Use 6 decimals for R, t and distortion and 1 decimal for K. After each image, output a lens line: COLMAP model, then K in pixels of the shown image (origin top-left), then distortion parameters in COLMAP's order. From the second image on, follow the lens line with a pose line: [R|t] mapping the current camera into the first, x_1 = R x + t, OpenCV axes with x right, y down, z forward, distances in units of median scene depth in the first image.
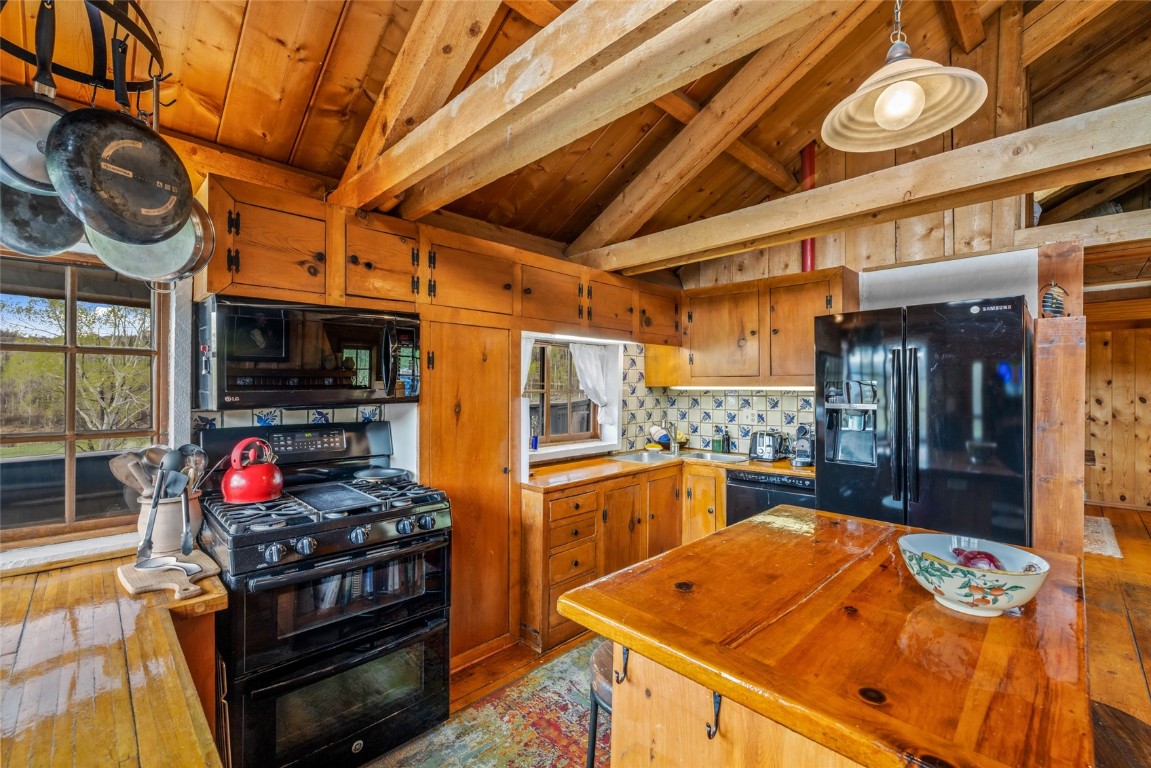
lens RADIAL K [[499.6, 0, 577.7], [0, 499.6, 385.7], [0, 0, 1]] dist [-0.000405, 0.000996]
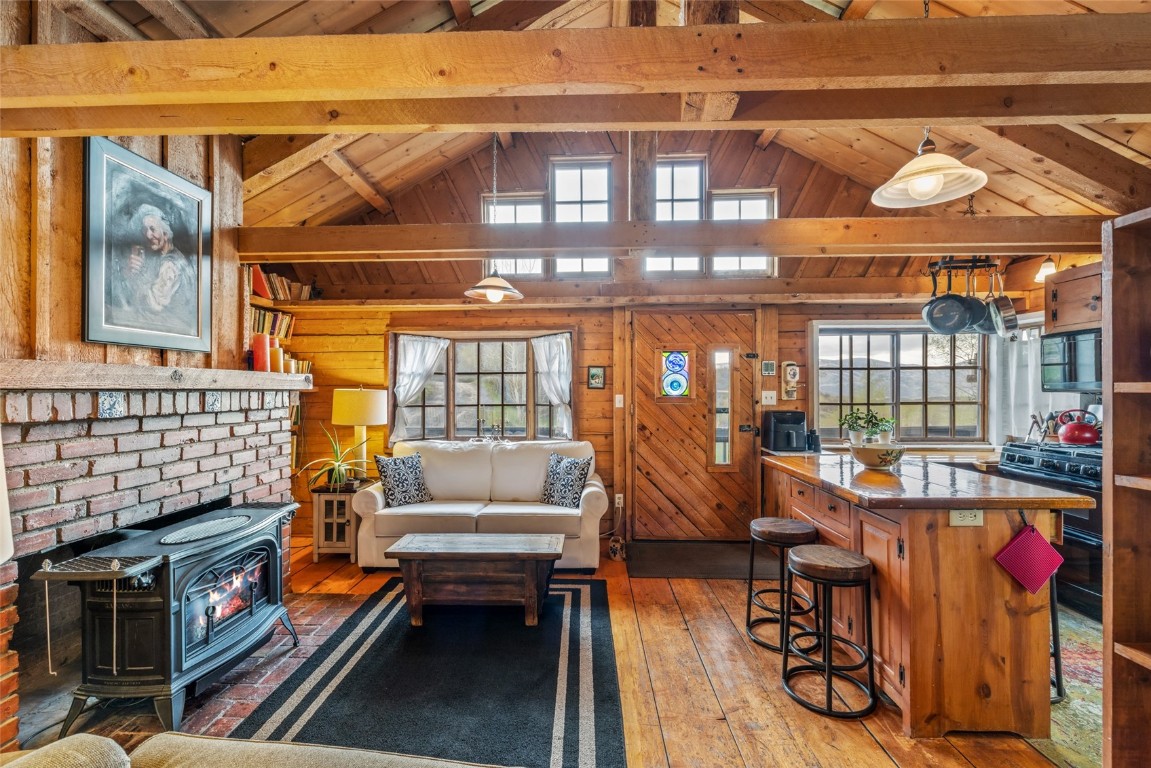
lens RADIAL K [[499.6, 0, 571.9], [0, 499.6, 391.0], [0, 0, 1]] dist [-0.000405, 0.000996]
pose [[-0.735364, 0.004263, -0.677659, 1.133861], [0.002615, 0.999991, 0.003452, 0.017889], [0.677667, 0.000767, -0.735368, 0.656392]]
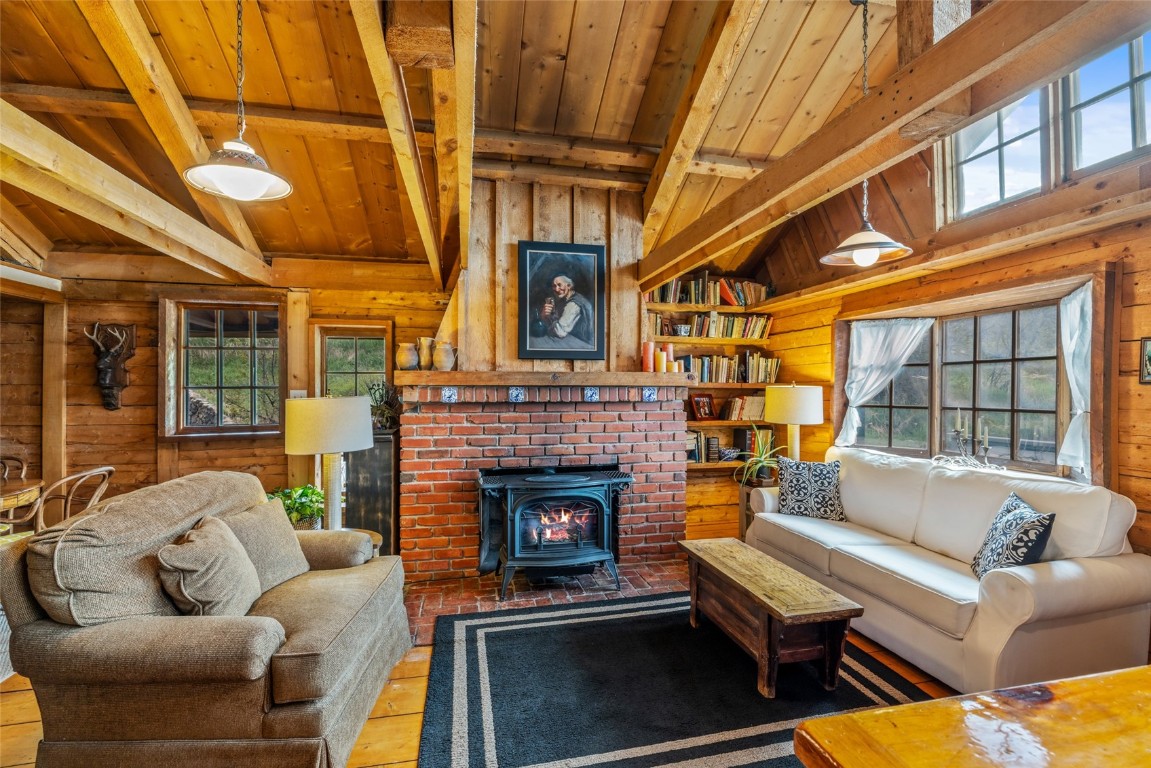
lens RADIAL K [[499.6, 0, 568.1], [0, 499.6, 390.5], [0, 0, 1]] dist [-0.000405, 0.000996]
pose [[-0.835967, -0.002630, 0.548774, 0.425508], [0.000211, 0.999987, 0.005115, 0.021722], [-0.548780, 0.004392, -0.835955, 0.664531]]
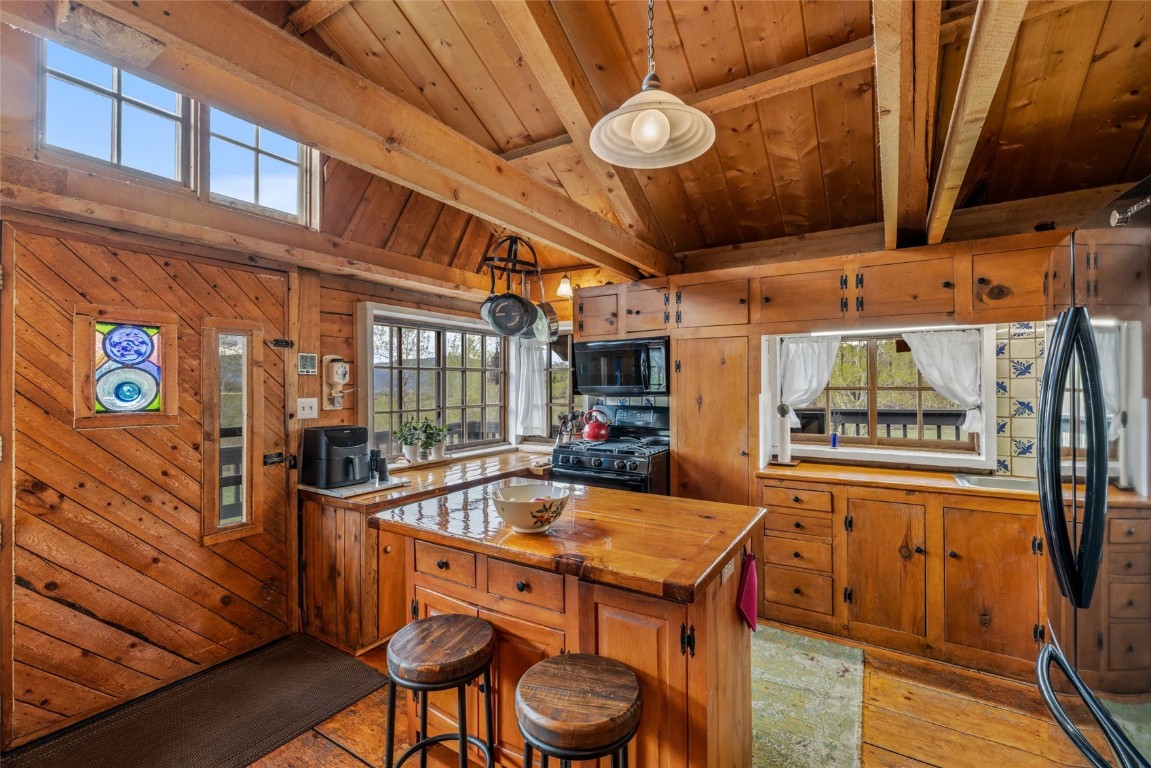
lens RADIAL K [[499.6, 0, 572.8], [0, 499.6, 380.0], [0, 0, 1]] dist [-0.000405, 0.000996]
pose [[0.214079, -0.009657, -0.976769, 0.797787], [0.004463, 0.999950, -0.008908, 0.000784], [0.976806, -0.002452, 0.214112, 0.285363]]
